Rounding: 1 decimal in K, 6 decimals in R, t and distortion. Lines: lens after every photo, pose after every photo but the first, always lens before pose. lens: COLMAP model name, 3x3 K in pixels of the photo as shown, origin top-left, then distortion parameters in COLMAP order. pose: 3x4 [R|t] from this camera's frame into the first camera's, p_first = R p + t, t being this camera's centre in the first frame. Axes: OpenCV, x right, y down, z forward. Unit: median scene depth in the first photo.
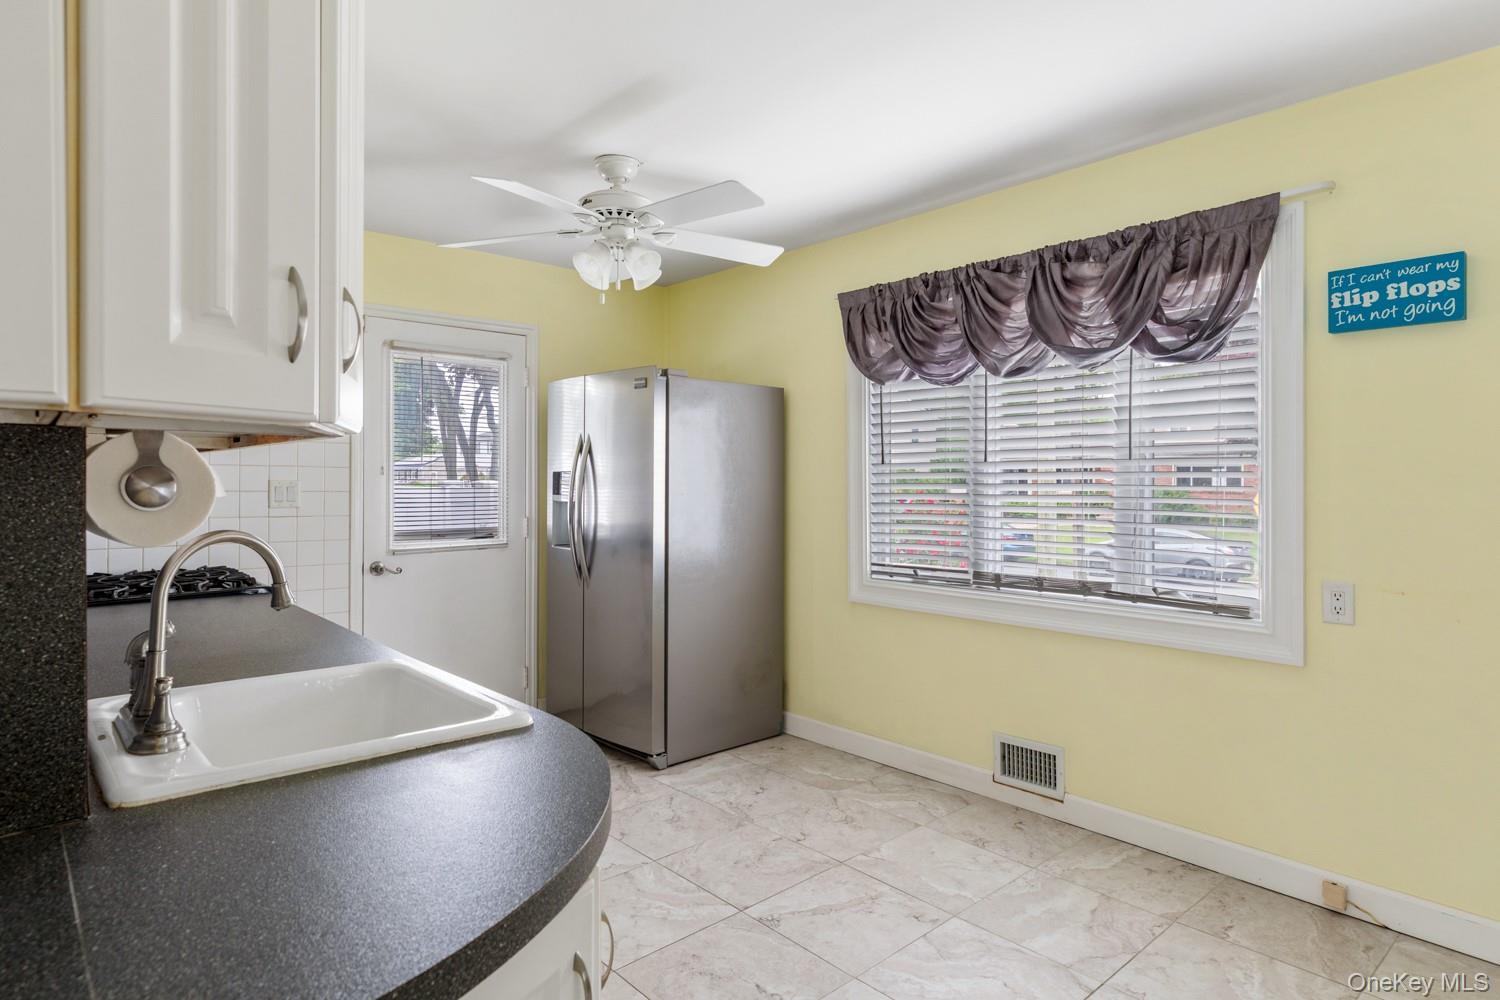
lens RADIAL K [[848.8, 0, 748.5], [0, 848.8, 470.1], [0, 0, 1]] dist [0.008297, 0.000519]
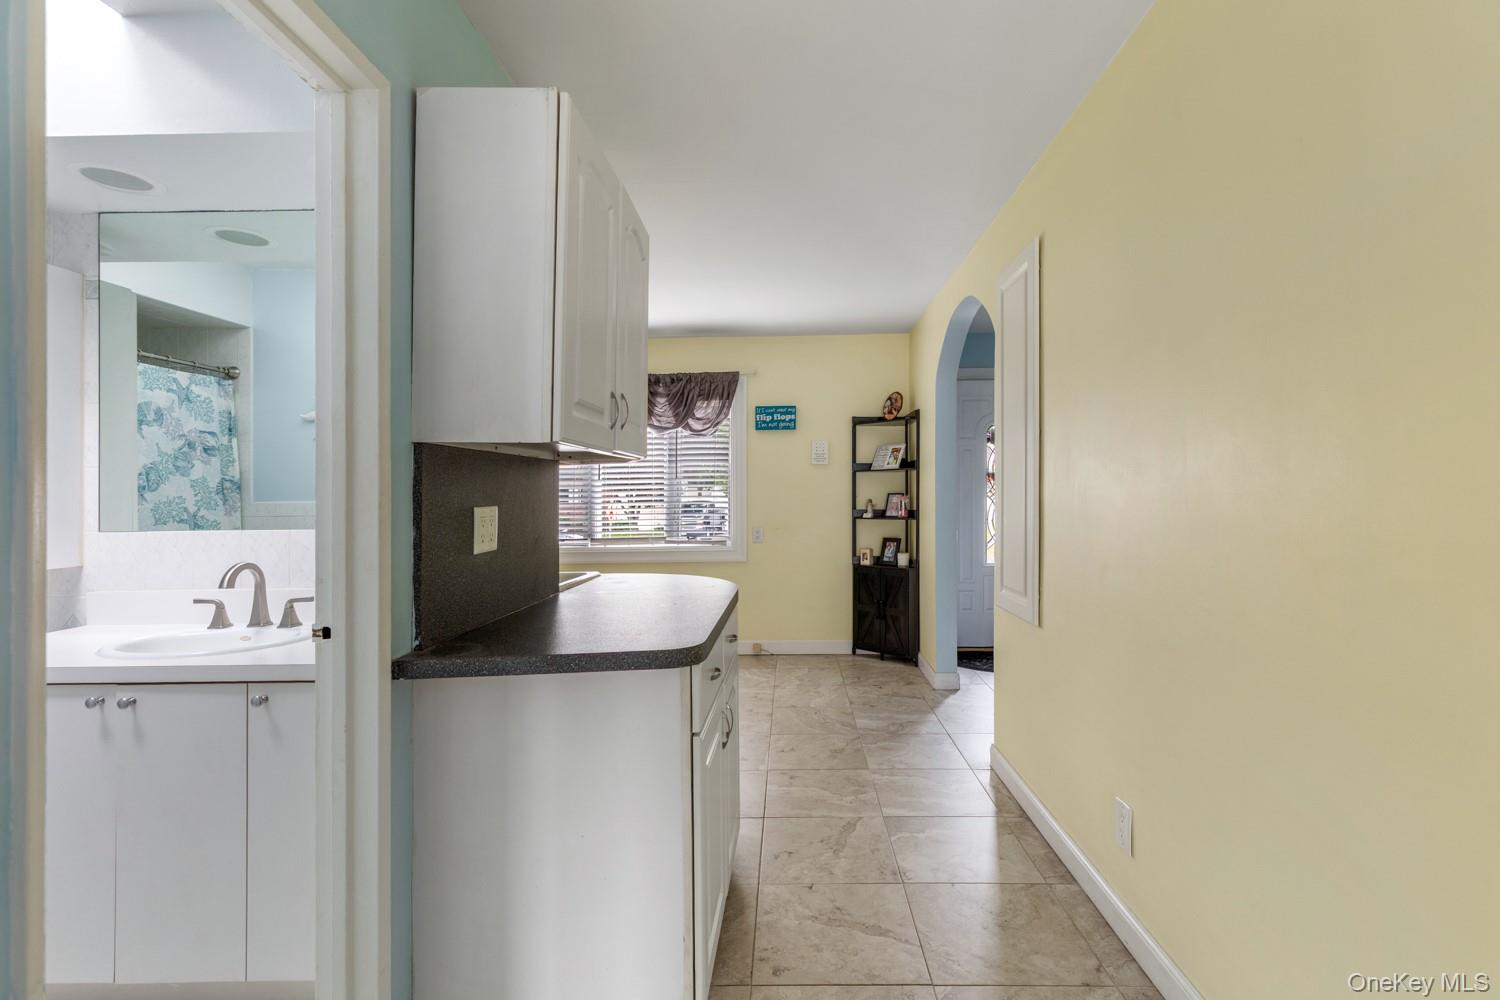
lens RADIAL K [[671.3, 0, 758.1], [0, 671.3, 489.8], [0, 0, 1]] dist [0.000298, 0.000003]
pose [[0.695918, 0.000118, 0.718122, -0.702589], [0.001217, 0.999998, -0.001343, 0.020323], [-0.718120, 0.001809, 0.695916, -0.377277]]
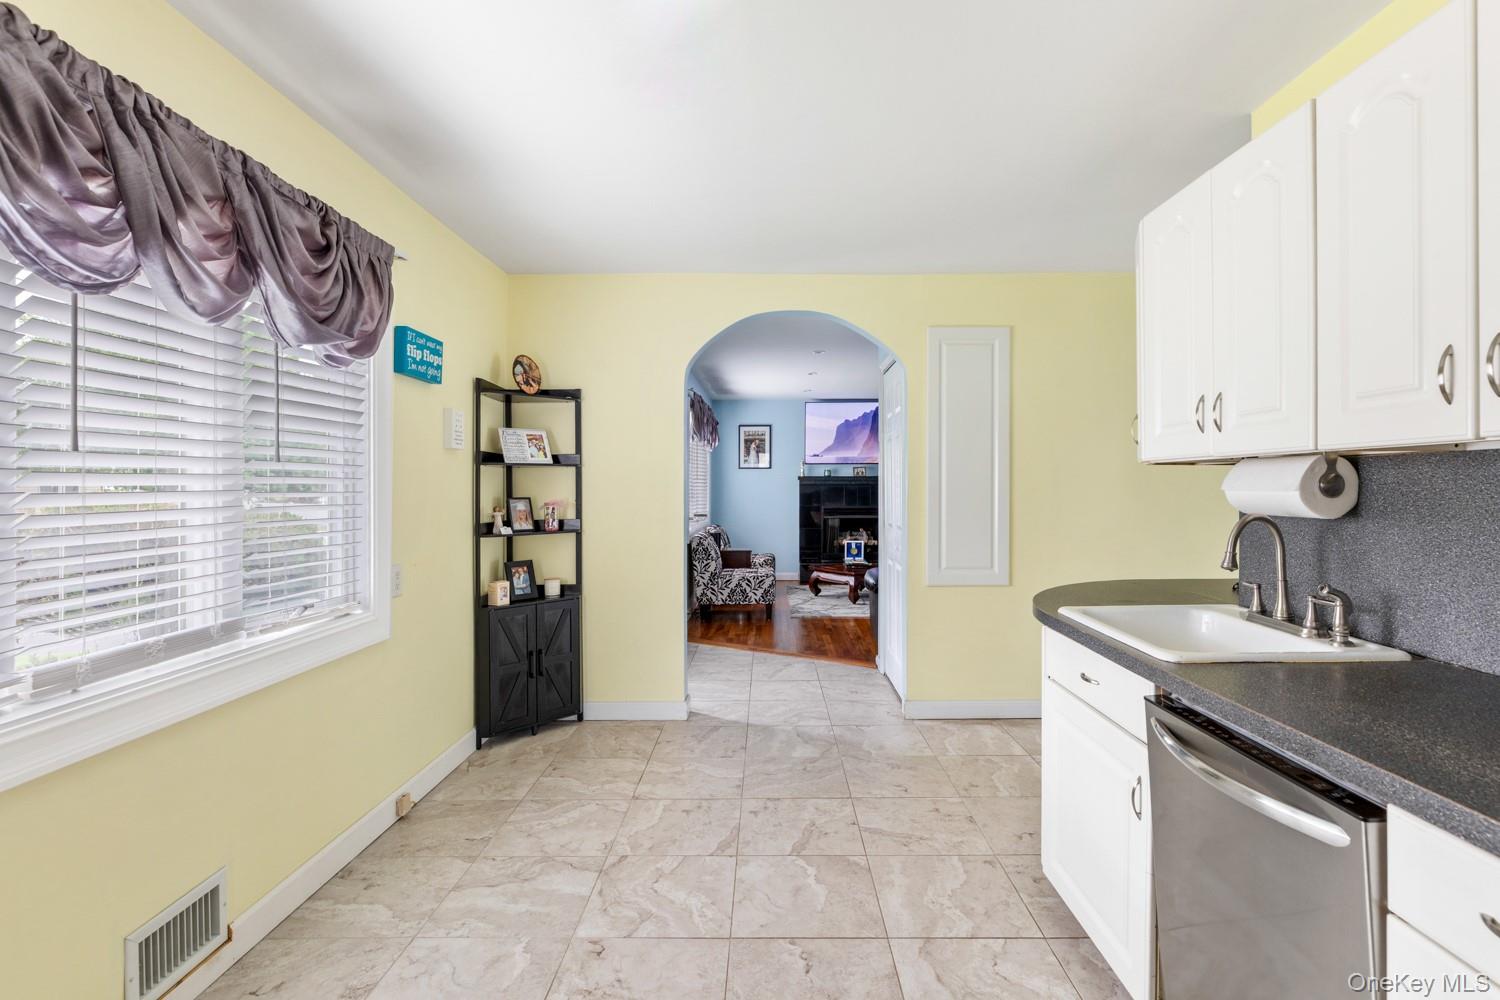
lens RADIAL K [[736.1, 0, 754.2], [0, 736.1, 495.9], [0, 0, 1]] dist [0.004722, 0.000130]
pose [[-0.743720, -0.002049, 0.668488, -0.423518], [-0.001282, 0.999998, 0.001639, 0.020746], [-0.668490, 0.000361, -0.743721, 1.343490]]
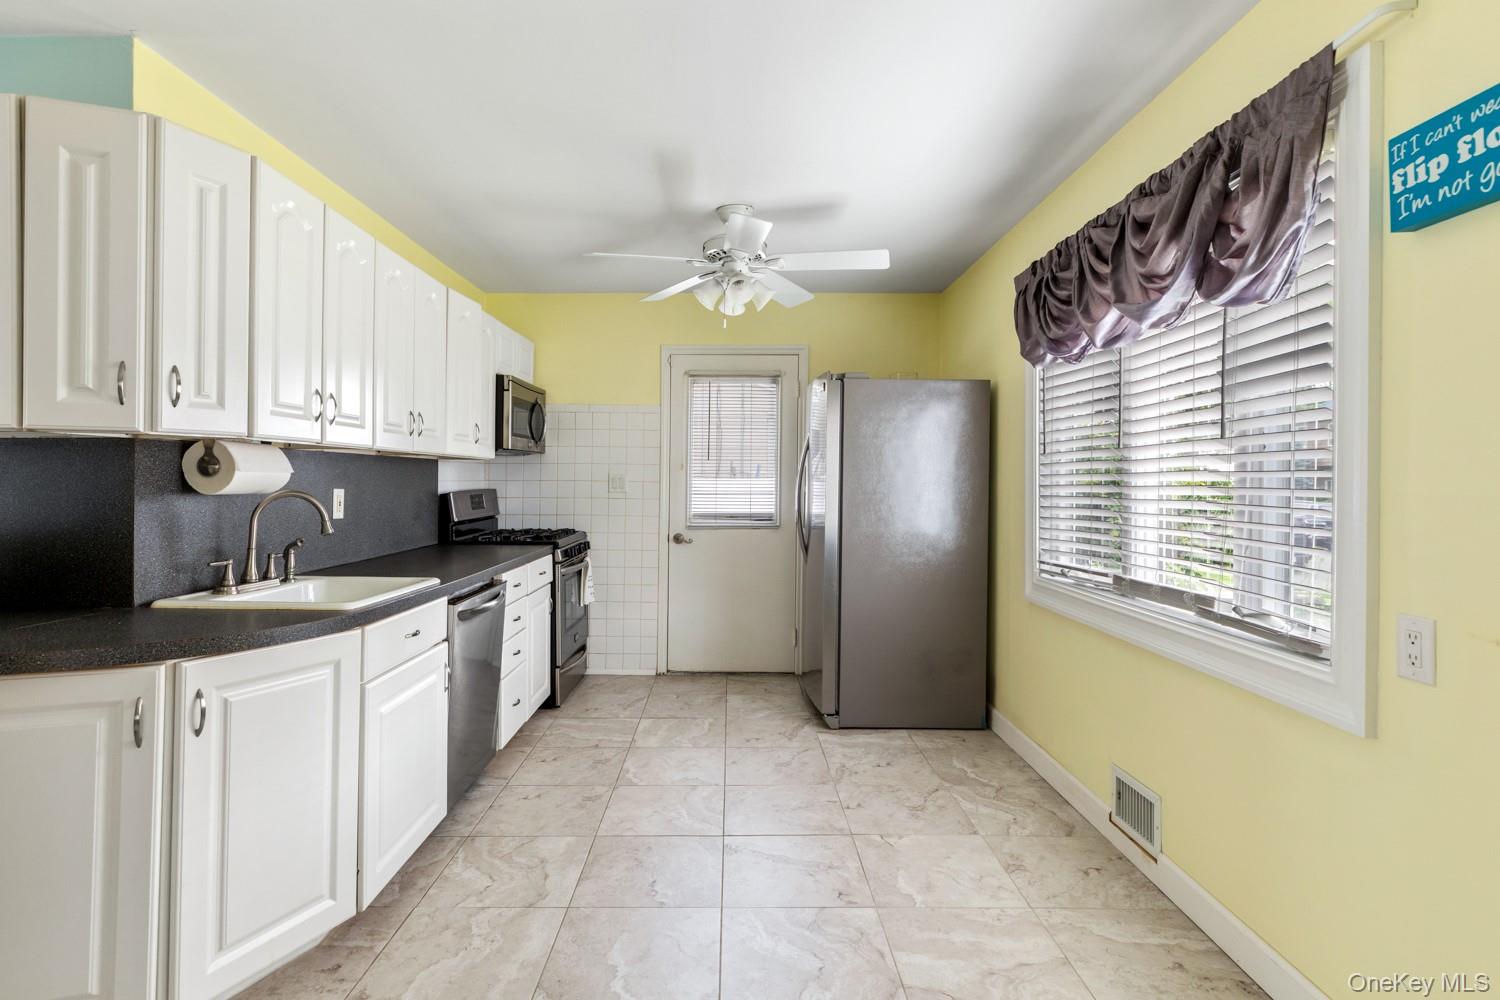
lens RADIAL K [[759.5, 0, 702.4], [0, 759.5, 467.9], [0, 0, 1]] dist [-0.001796, 0.000109]
pose [[0.731216, -0.010125, -0.682071, 0.634003], [0.004459, 0.999939, -0.010063, 0.020925], [0.682131, 0.004317, 0.731217, 0.197888]]
